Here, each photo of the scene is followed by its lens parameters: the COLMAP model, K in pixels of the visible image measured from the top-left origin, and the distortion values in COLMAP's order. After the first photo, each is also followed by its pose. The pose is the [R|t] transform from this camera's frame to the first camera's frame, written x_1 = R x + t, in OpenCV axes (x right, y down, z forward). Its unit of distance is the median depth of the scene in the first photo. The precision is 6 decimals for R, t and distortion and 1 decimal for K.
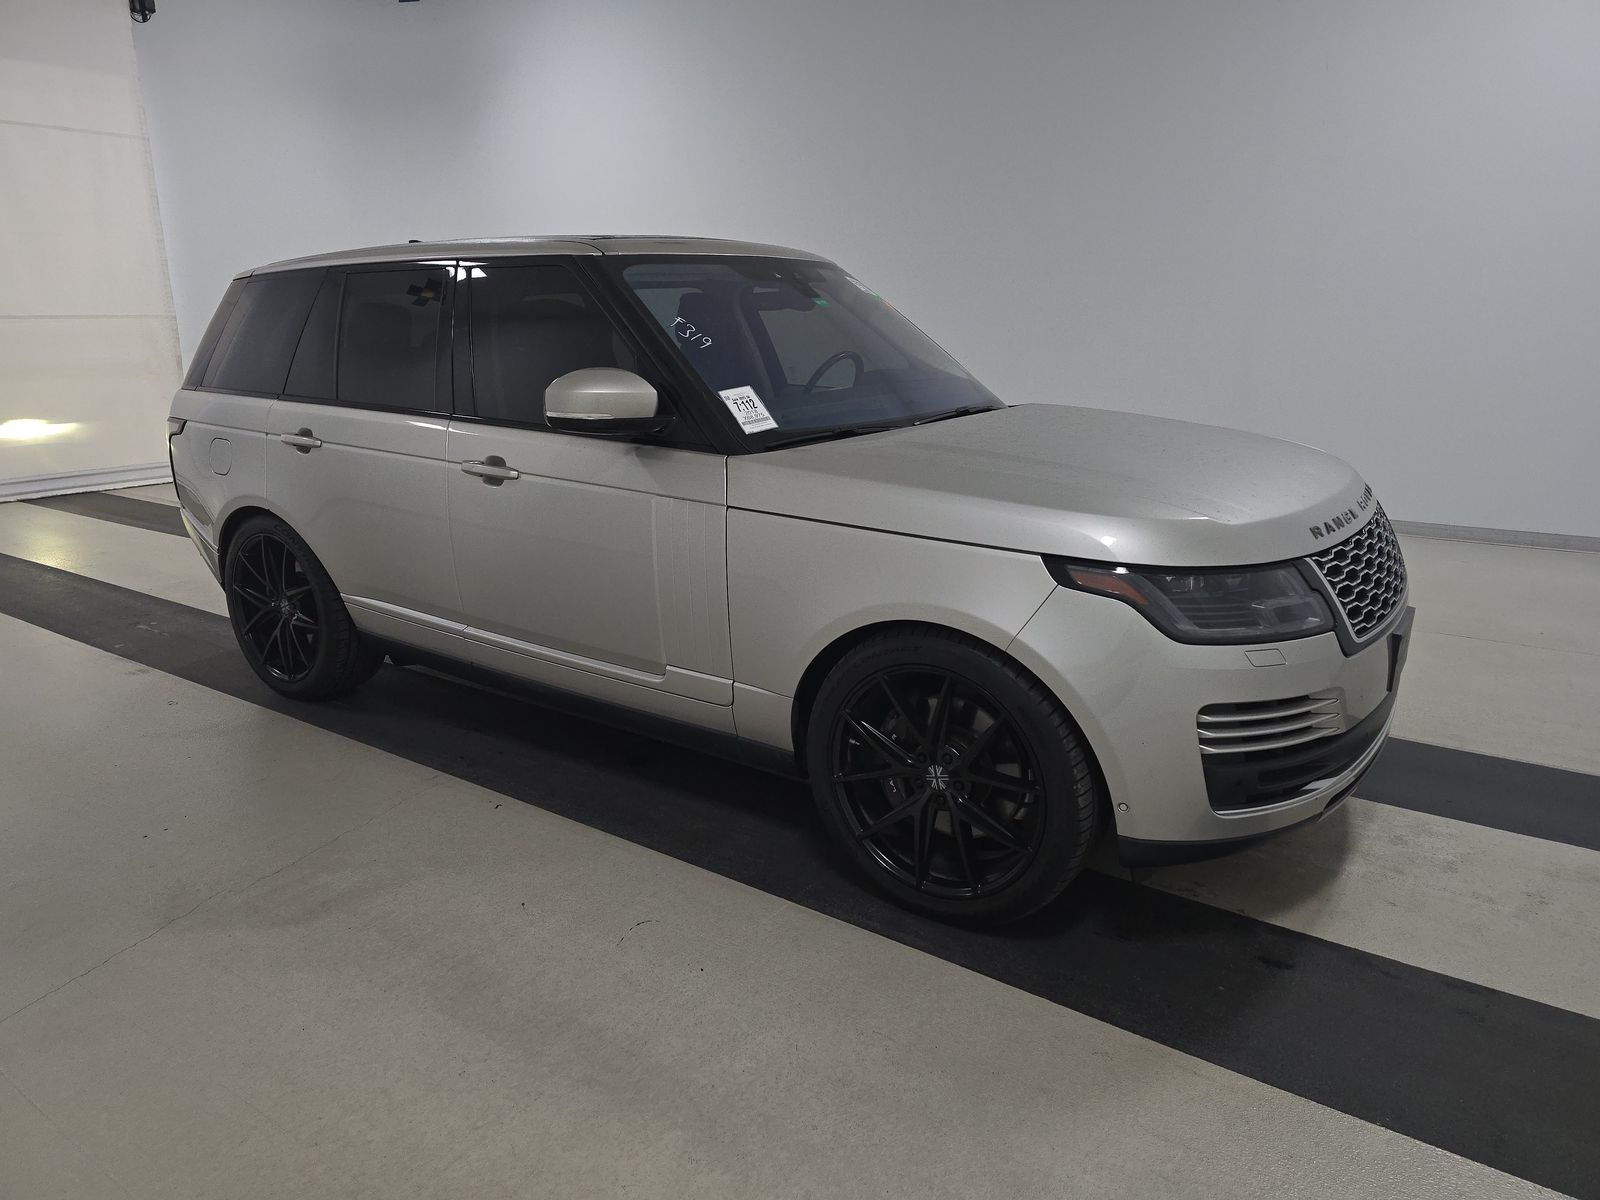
lens RADIAL K [[1083.5, 0, 799.1], [0, 1083.5, 600.9], [0, 0, 1]] dist [0.030175, 0.002474]
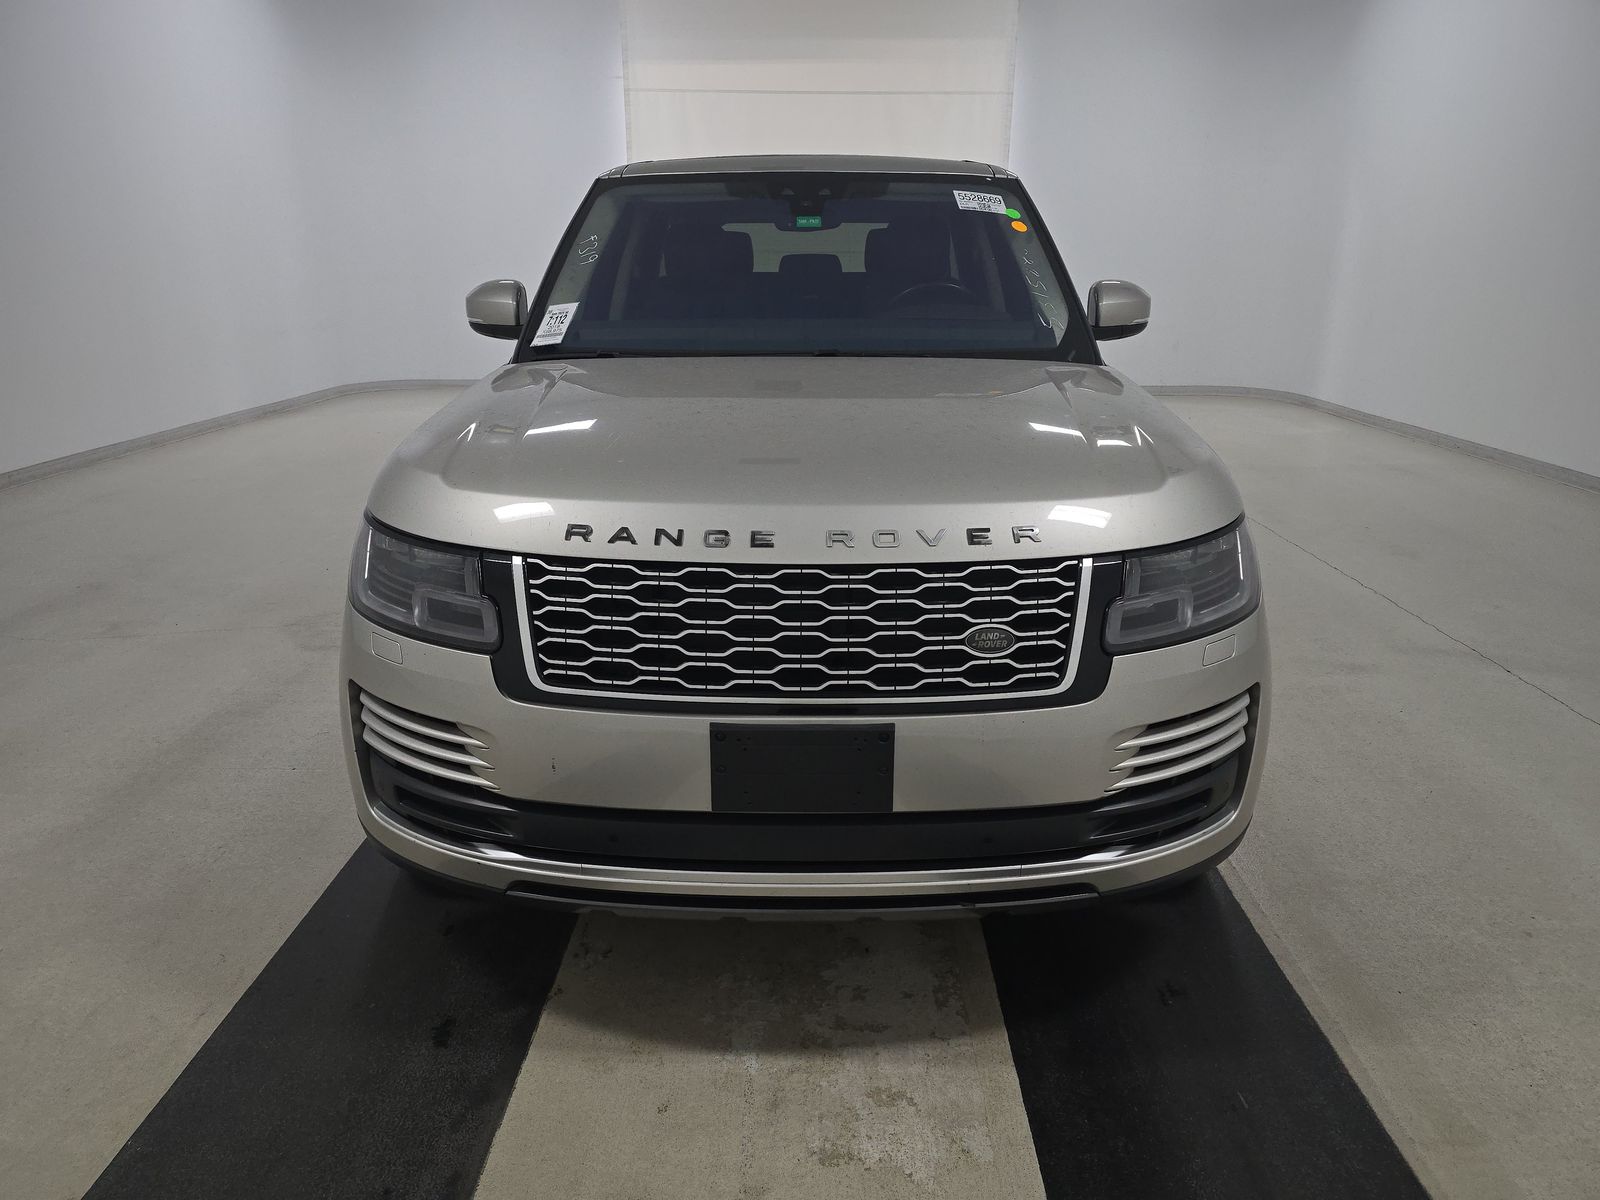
lens RADIAL K [[1083.5, 0, 799.6], [0, 1083.5, 595.8], [0, 0, 1]] dist [0.030175, 0.002474]
pose [[0.557580, 0.261856, -0.787741, 0.990906], [-0.225598, 0.961029, 0.159776, -0.149303], [0.798881, 0.088625, 0.594924, 0.606613]]
